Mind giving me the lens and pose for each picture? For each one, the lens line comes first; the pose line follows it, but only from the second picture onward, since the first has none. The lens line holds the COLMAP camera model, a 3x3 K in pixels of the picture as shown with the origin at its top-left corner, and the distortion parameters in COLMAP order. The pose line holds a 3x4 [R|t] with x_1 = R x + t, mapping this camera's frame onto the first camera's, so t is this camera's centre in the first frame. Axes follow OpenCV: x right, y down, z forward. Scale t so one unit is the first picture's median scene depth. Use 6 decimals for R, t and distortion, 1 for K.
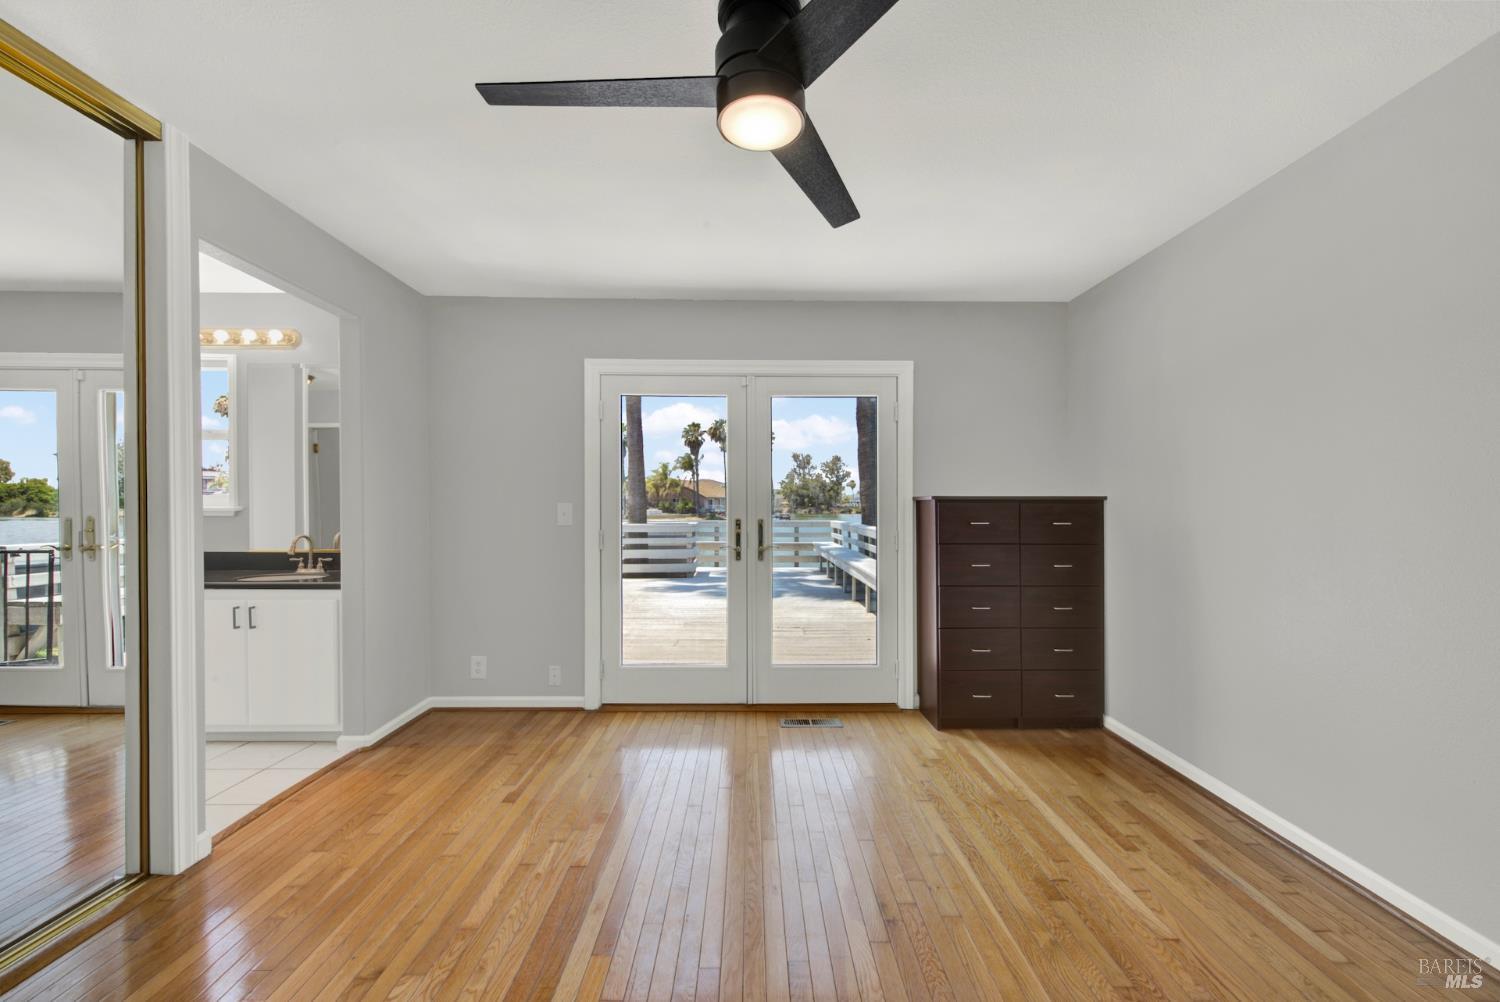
lens RADIAL K [[615.9, 0, 756.6], [0, 615.9, 503.7], [0, 0, 1]] dist [0.007281, -0.001971]
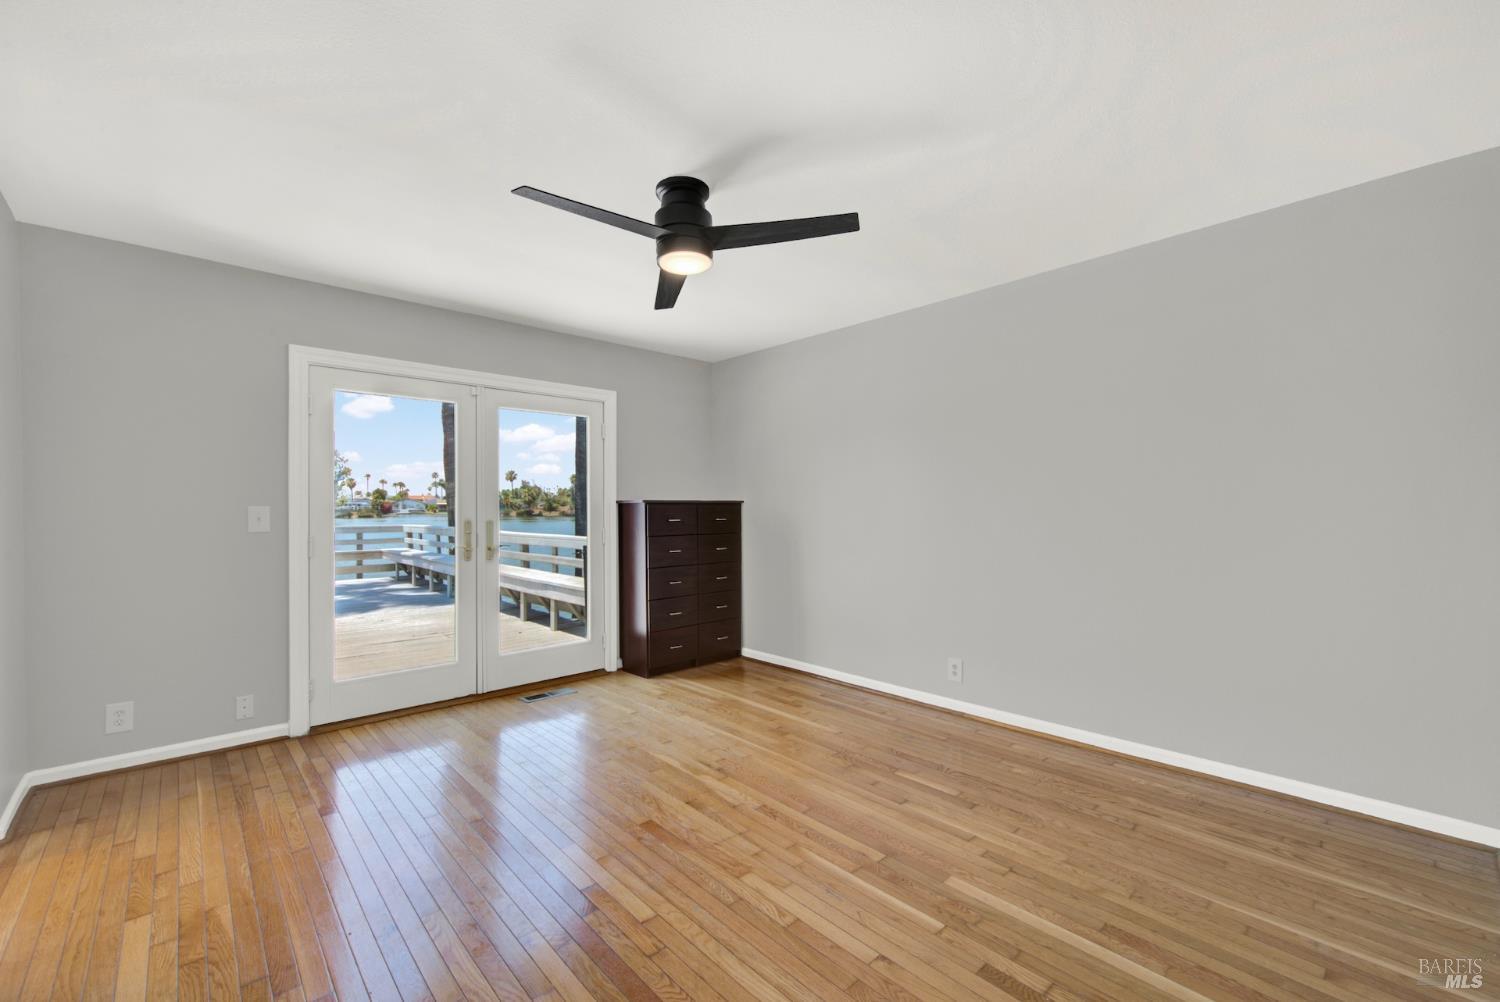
lens RADIAL K [[615.9, 0, 754.0], [0, 615.9, 505.9], [0, 0, 1]] dist [0.007281, -0.001971]
pose [[0.743980, -0.002620, 0.668197, -0.375072], [0.002550, 0.999996, 0.001082, -0.000609], [-0.668198, 0.000899, 0.743983, -0.115266]]
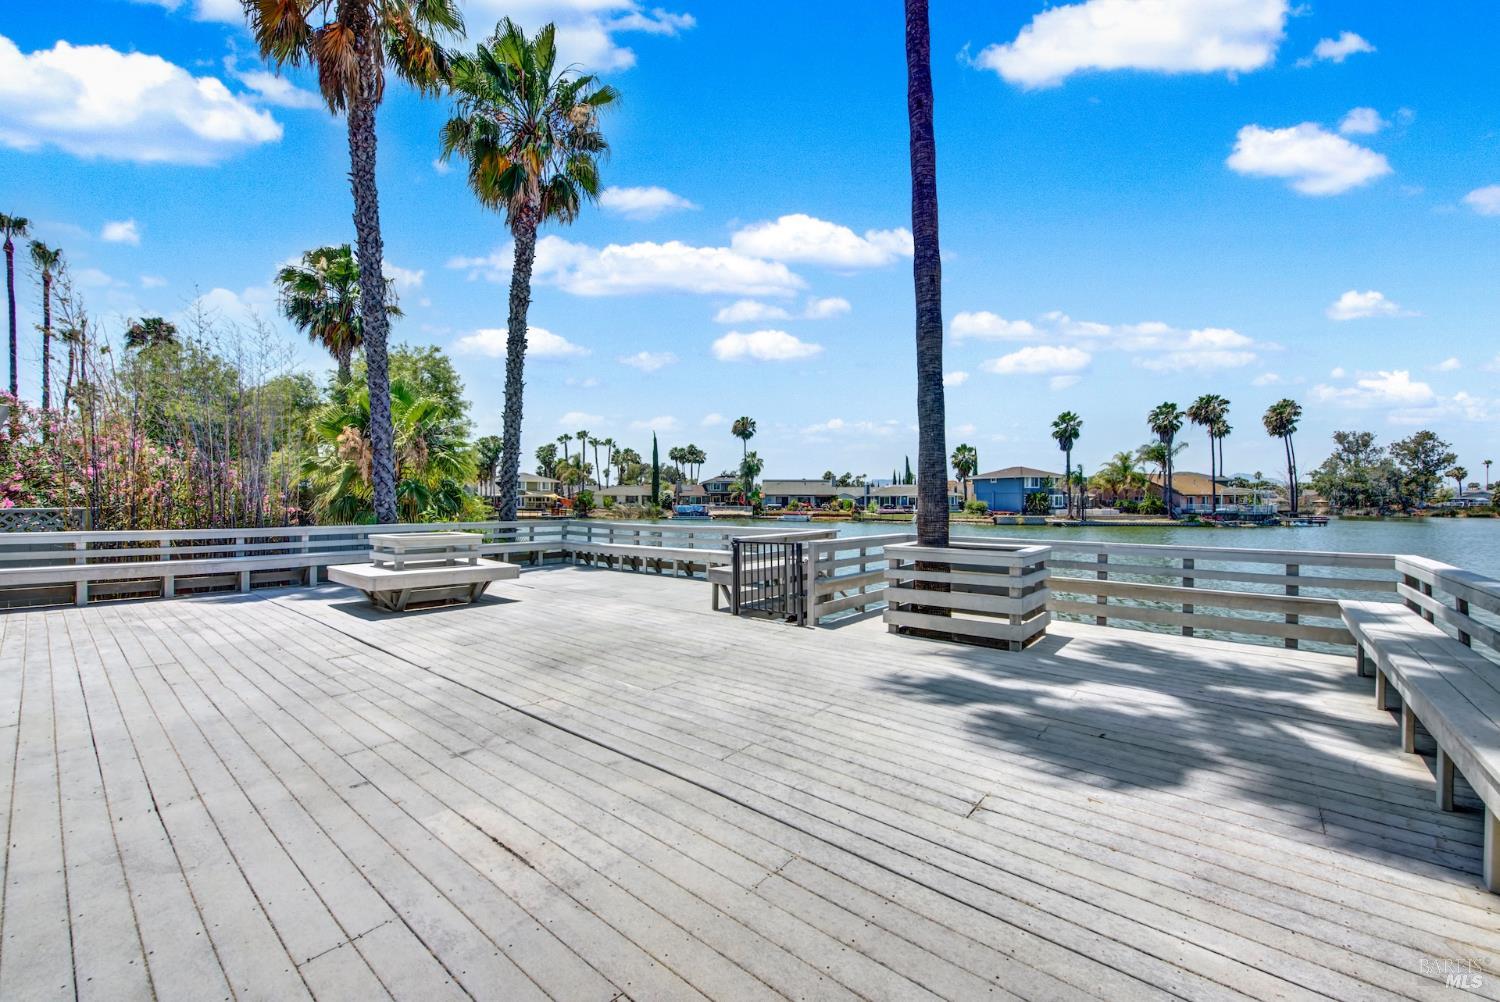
lens RADIAL K [[615.9, 0, 760.7], [0, 615.9, 505.4], [0, 0, 1]] dist [0.007281, -0.001971]
pose [[0.770821, 0.006206, -0.637022, 0.185215], [-0.002065, 0.999972, 0.007243, -0.033131], [0.637049, -0.004268, 0.770812, 1.334795]]
